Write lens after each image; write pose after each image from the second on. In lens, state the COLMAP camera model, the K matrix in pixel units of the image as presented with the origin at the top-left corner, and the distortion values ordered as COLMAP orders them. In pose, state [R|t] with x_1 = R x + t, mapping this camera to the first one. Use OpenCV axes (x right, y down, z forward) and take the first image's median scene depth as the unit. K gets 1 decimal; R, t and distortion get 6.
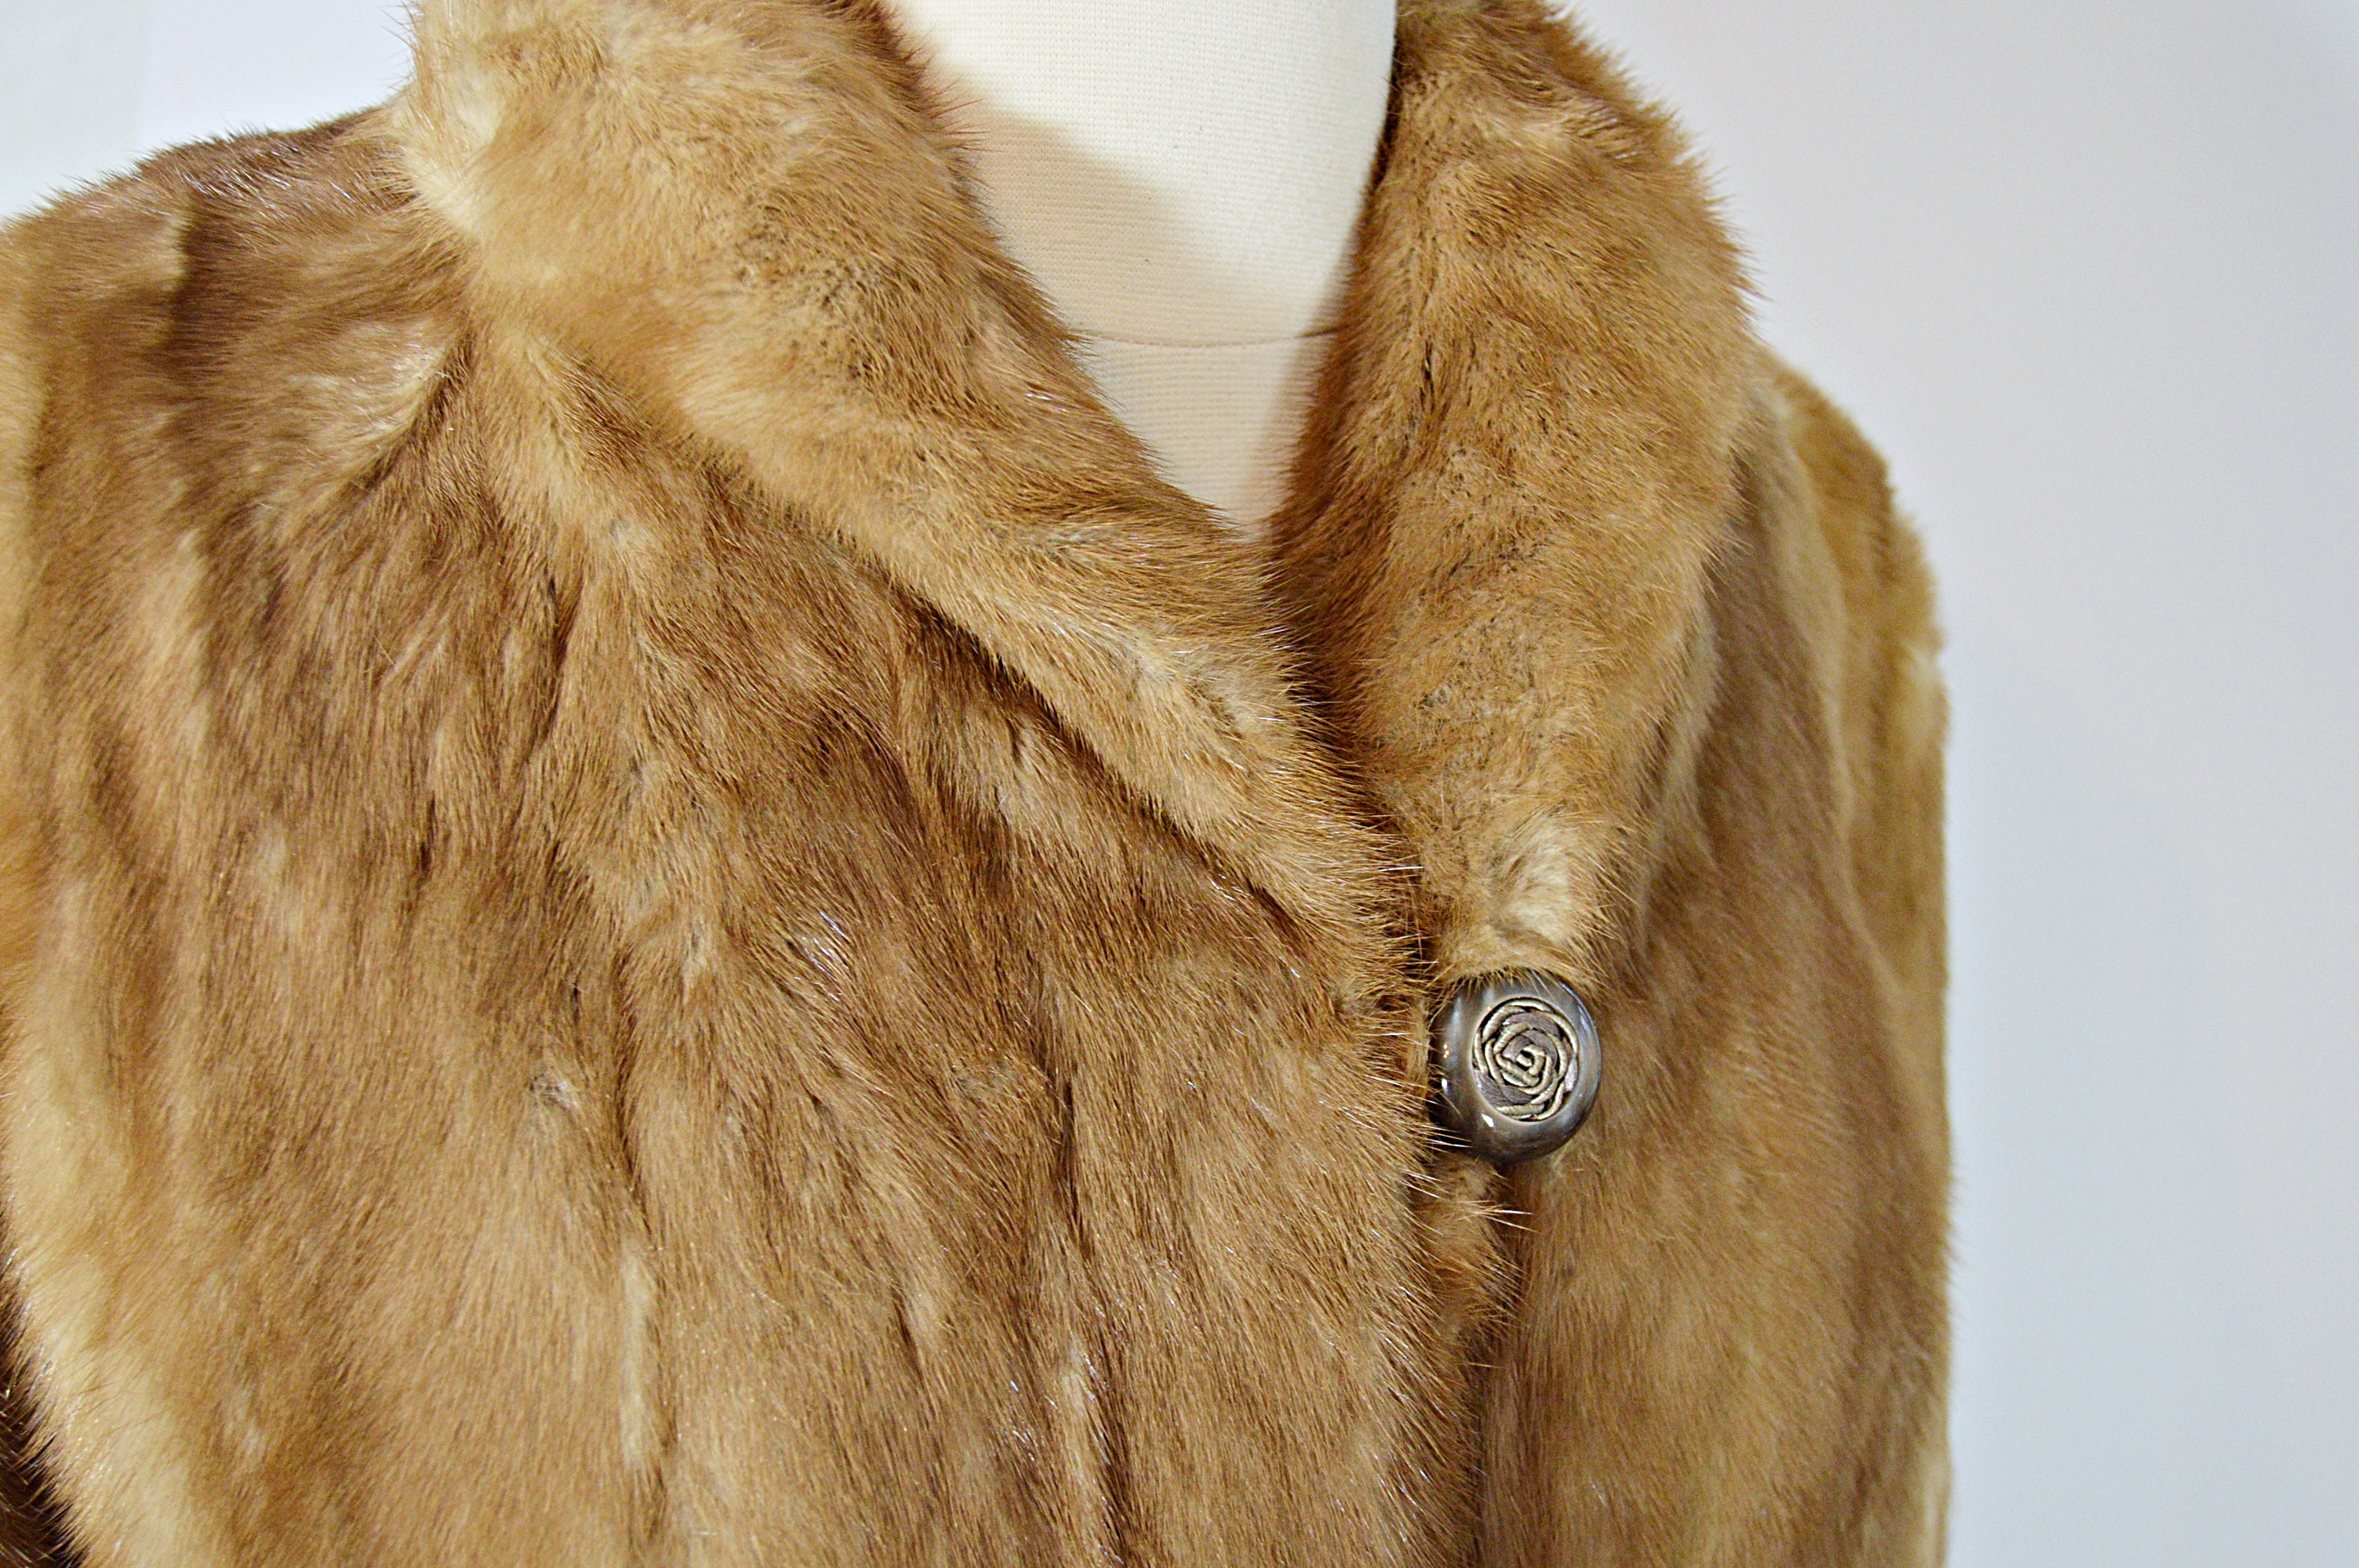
lens RADIAL K [[2577.8, 0, 1179.5], [0, 2577.8, 784.0], [0, 0, 1]] dist [-0.018961, -0.020300]
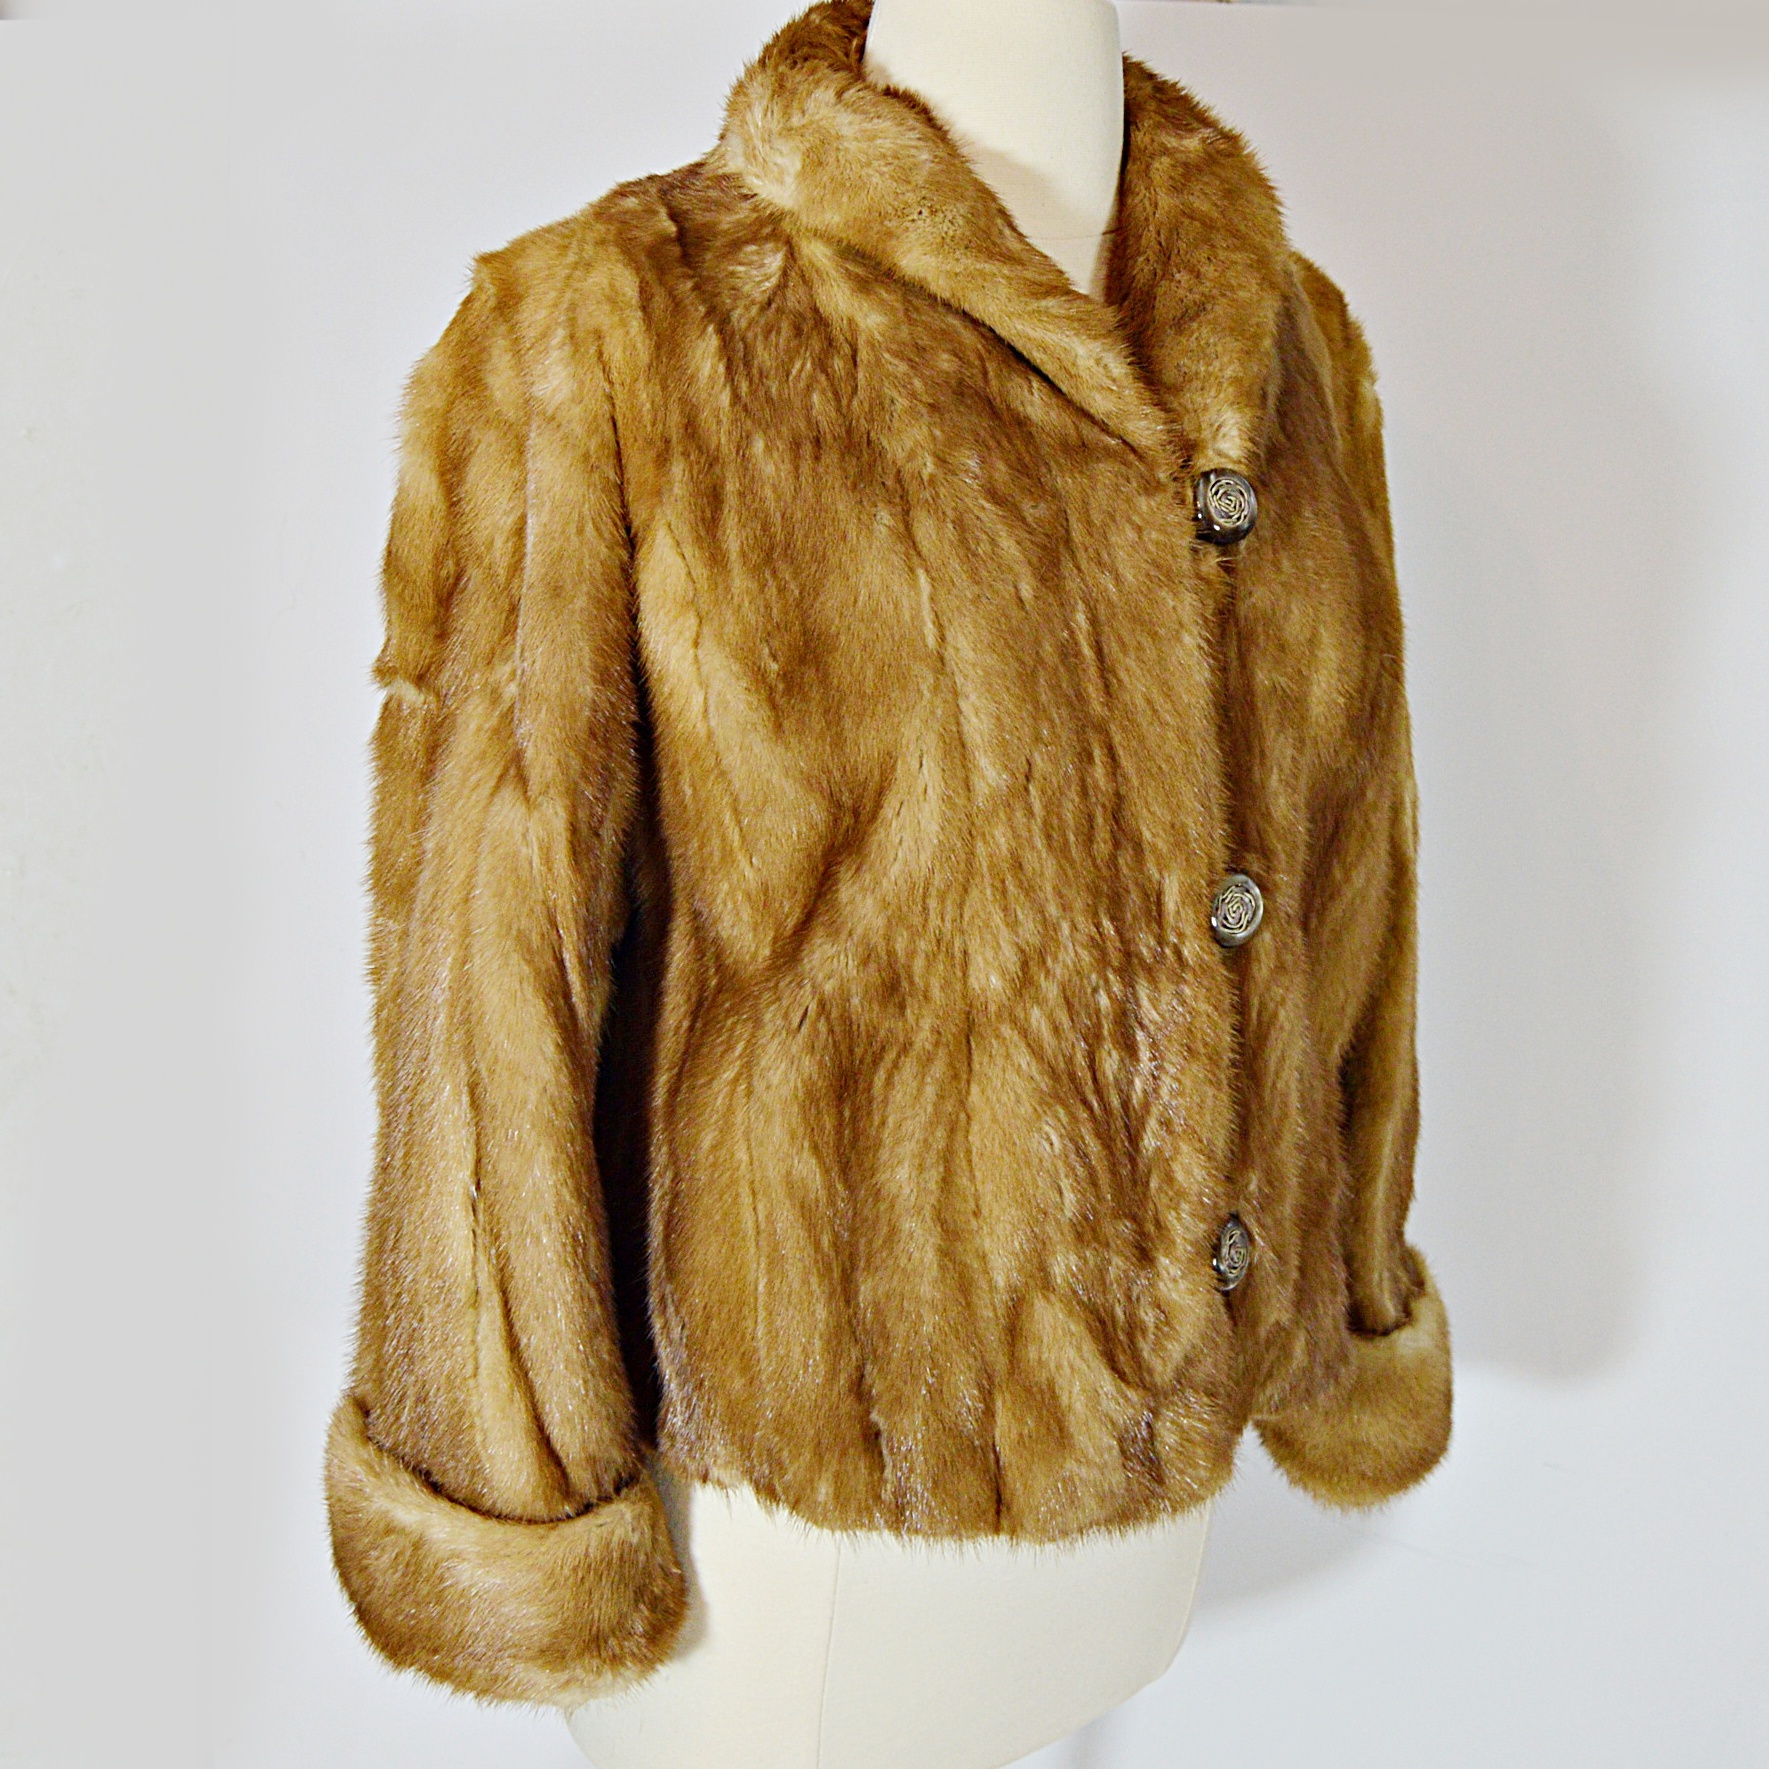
lens RADIAL K [[2924.5, 0, 884.5], [0, 2924.5, 884.5], [0, 0, 1]] dist [0.006039, 0.013882]
pose [[0.990470, -0.085587, 0.107904, -0.562471], [0.086856, 0.996196, -0.007105, 0.486097], [-0.106885, 0.016409, 0.994136, -1.889214]]
